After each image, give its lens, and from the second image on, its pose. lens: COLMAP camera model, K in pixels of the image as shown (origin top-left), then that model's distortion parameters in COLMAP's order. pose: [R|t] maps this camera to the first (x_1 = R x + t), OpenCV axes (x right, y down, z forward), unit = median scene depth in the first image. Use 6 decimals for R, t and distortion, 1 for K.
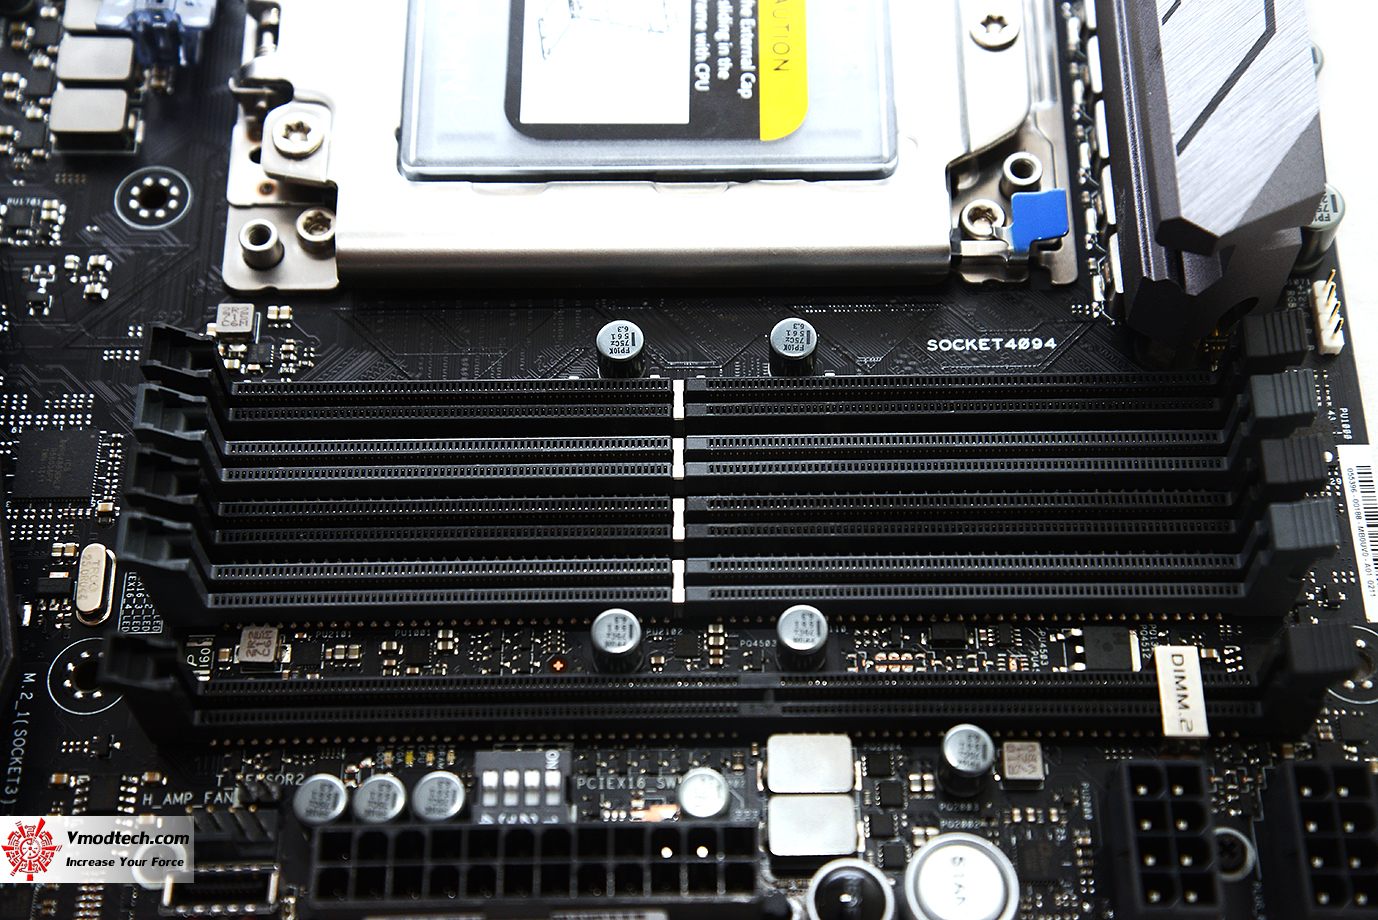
lens RADIAL K [[2269.6, 0, 689.0], [0, 2269.6, 460.0], [0, 0, 1]] dist [0.212915, 0.186269]
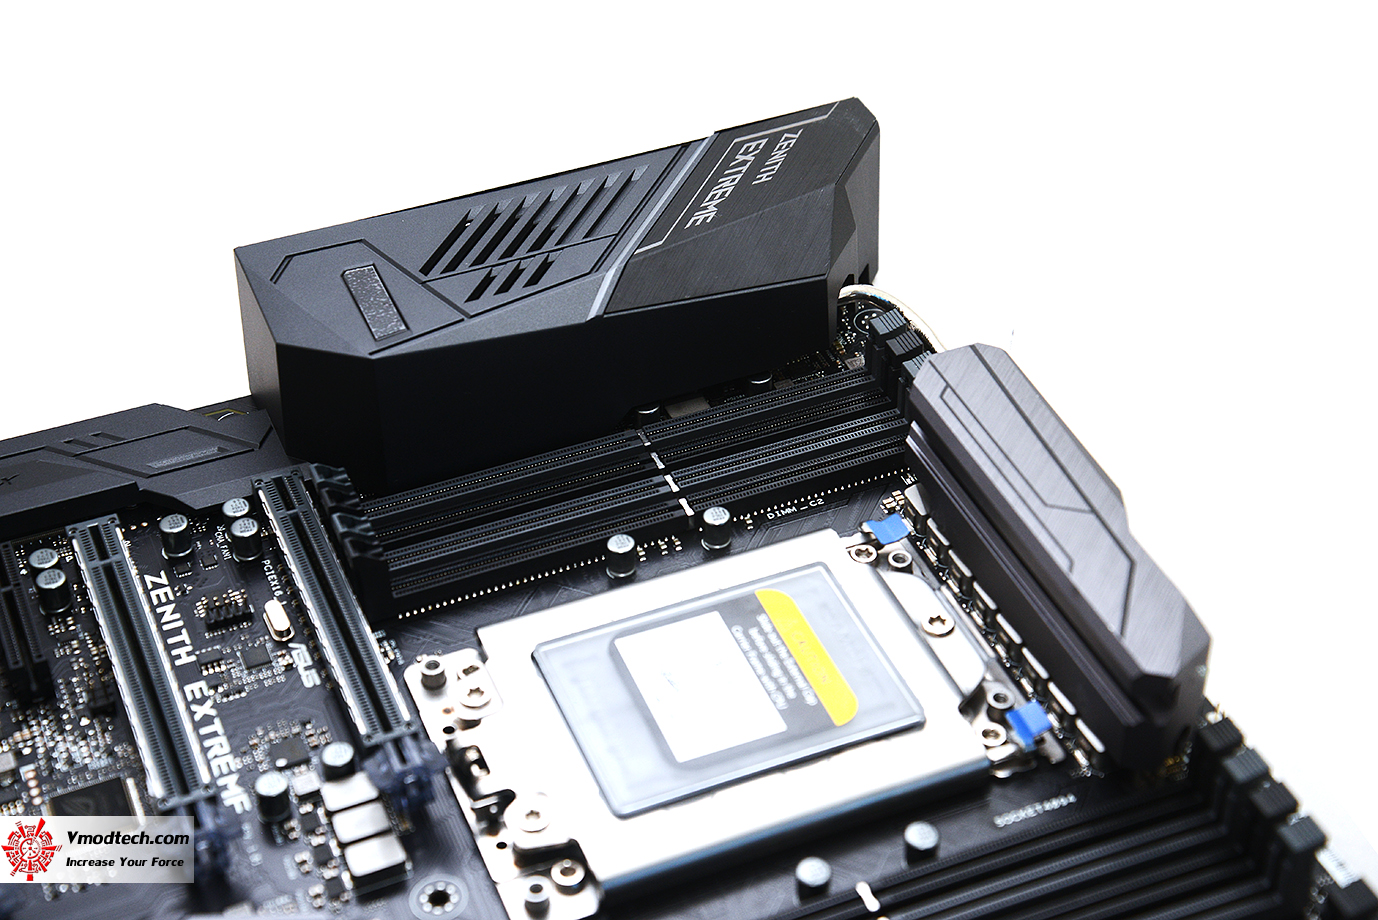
lens RADIAL K [[2410.6, 0, 689.0], [0, 2410.6, 460.0], [0, 0, 1]] dist [0.335696, -0.069721]
pose [[0.925670, -0.243580, 0.289488, -0.515690], [0.333199, 0.887309, -0.318844, 0.192068], [-0.179202, 0.391602, 0.902516, -0.506009]]
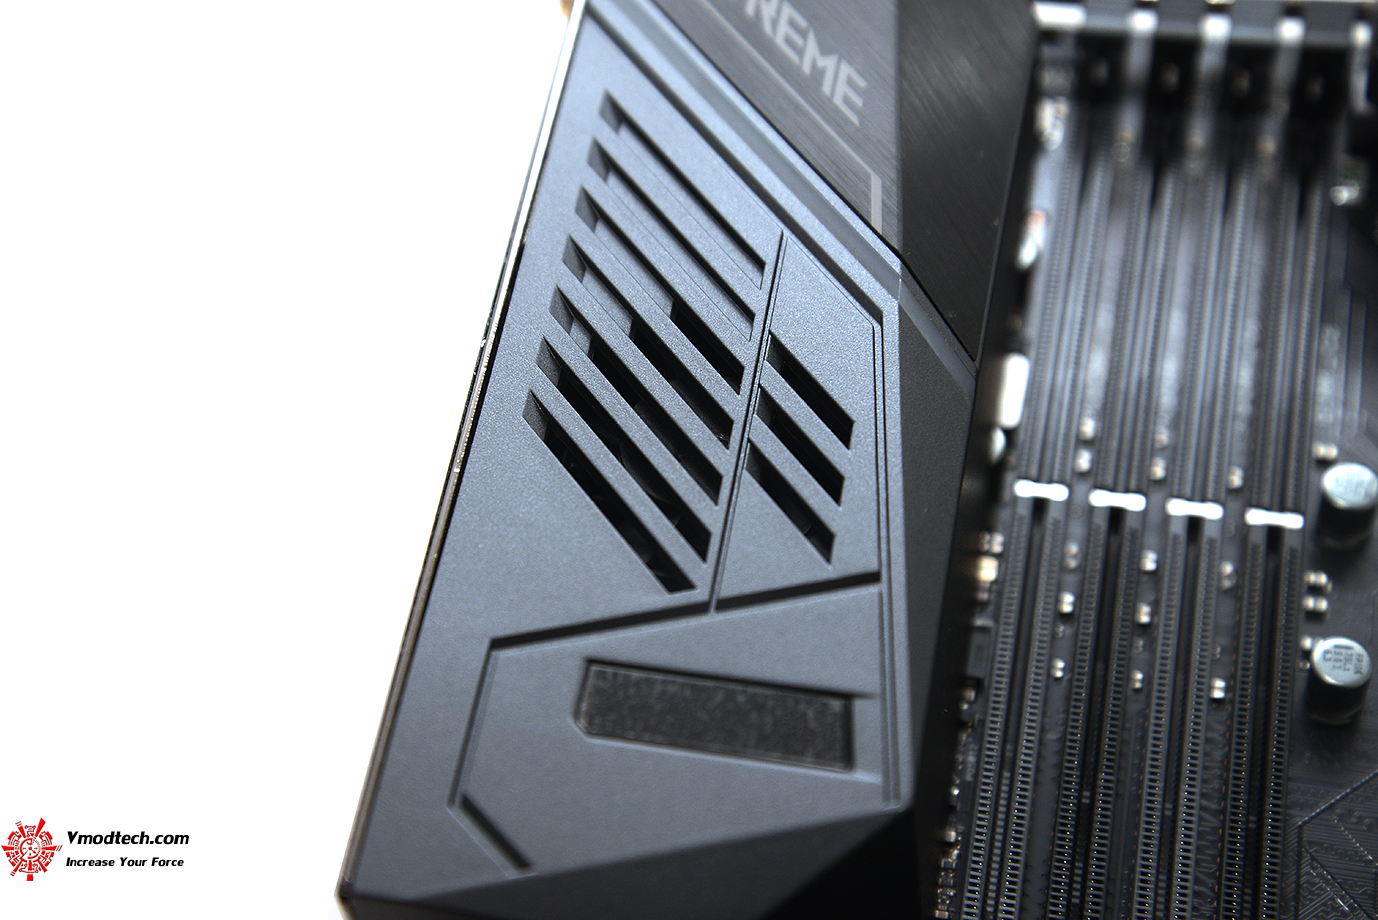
lens RADIAL K [[2541.6, 0, 691.1], [0, 2541.6, 510.5], [0, 0, 1]] dist [0.316079, 0.224329]
pose [[0.190958, -0.827581, 0.527868, -0.569799], [0.897333, 0.365166, 0.247886, -0.871370], [-0.397905, 0.426338, 0.812347, 0.486395]]
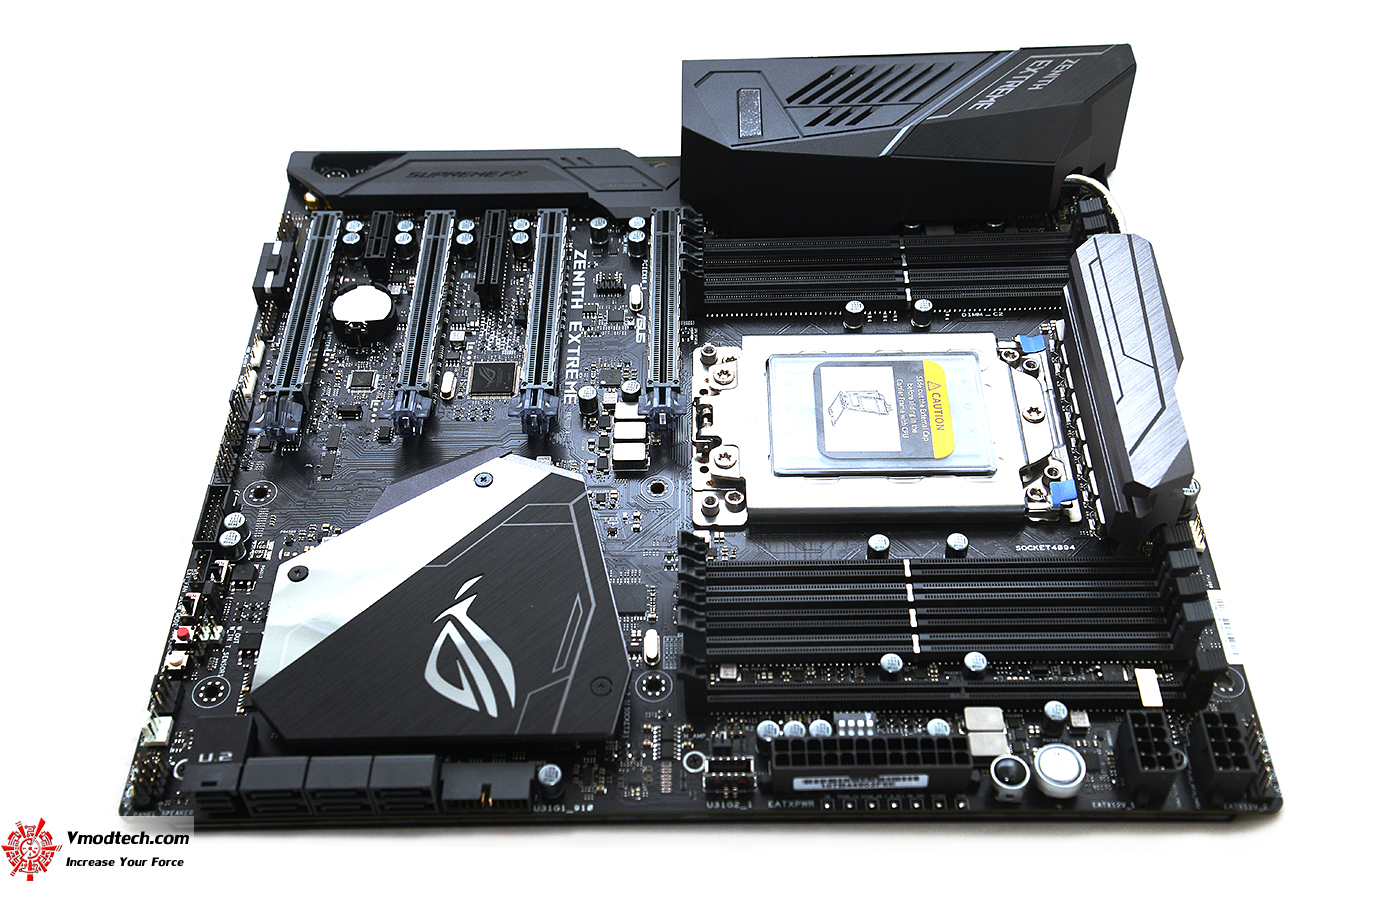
lens RADIAL K [[1528.7, 0, 689.0], [0, 1528.7, 460.0], [0, 0, 1]] dist [0.089373, 0.032496]
pose [[0.999931, -0.001865, -0.011622, -0.211161], [-0.000746, 0.975339, -0.220709, 0.211723], [0.011747, 0.220702, 0.975270, -0.510002]]
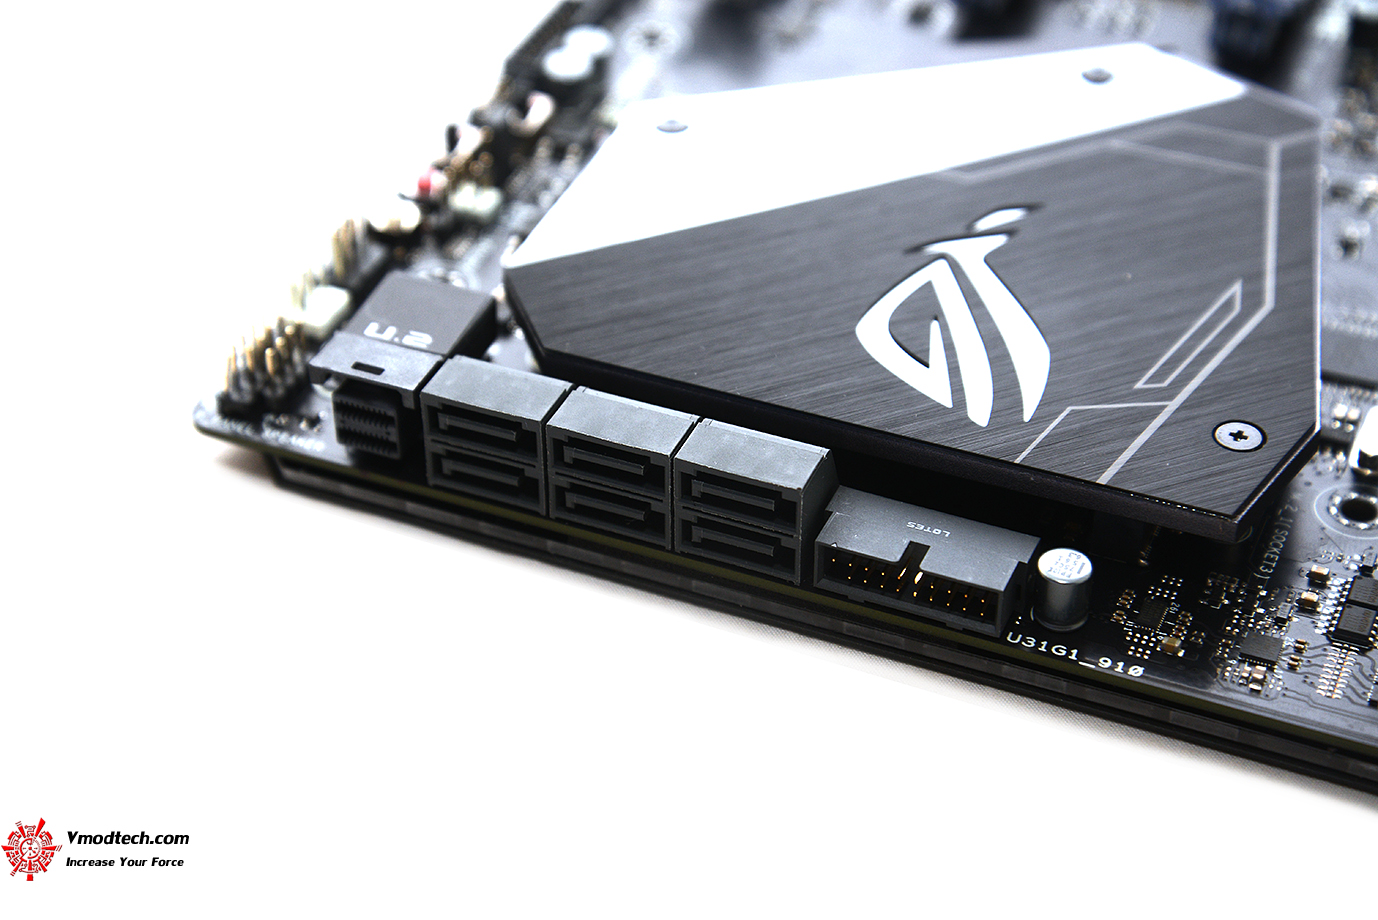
lens RADIAL K [[2670.7, 0, 681.2], [0, 2670.7, 442.5], [0, 0, 1]] dist [0.334367, -0.046849]
pose [[0.916081, 0.248415, -0.314779, -0.171874], [-0.353634, 0.870569, -0.342130, 0.560153], [0.189046, 0.424736, 0.885359, -0.059371]]
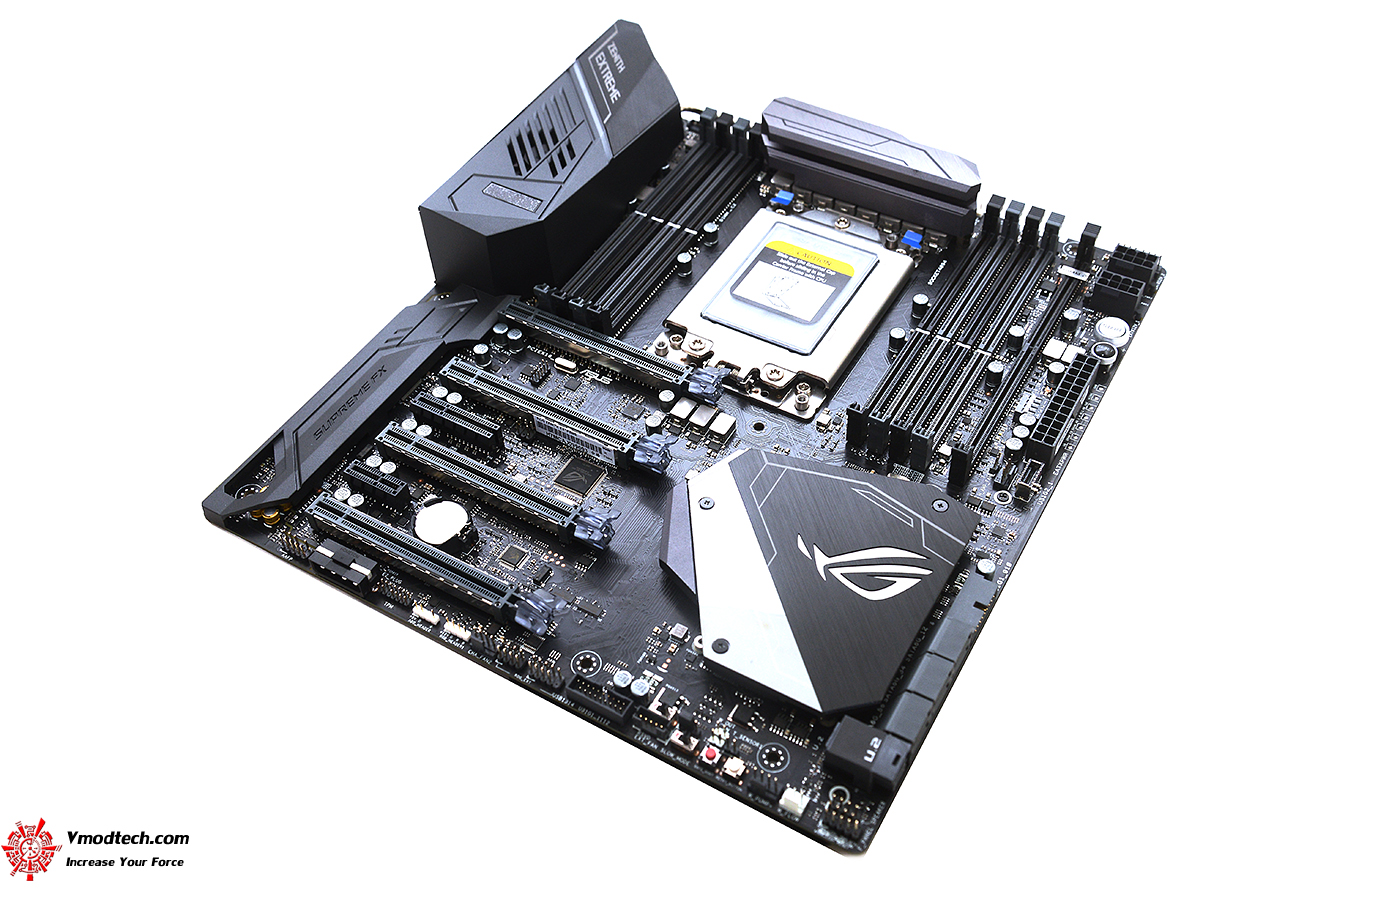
lens RADIAL K [[1299.9, 0, 689.0], [0, 1299.9, 460.0], [0, 0, 1]] dist [0.011880, 0.003726]
pose [[0.510506, -0.658636, 0.552795, -1.343202], [0.772481, 0.633673, 0.041612, -0.250552], [-0.377698, 0.405780, 0.832278, -0.309106]]
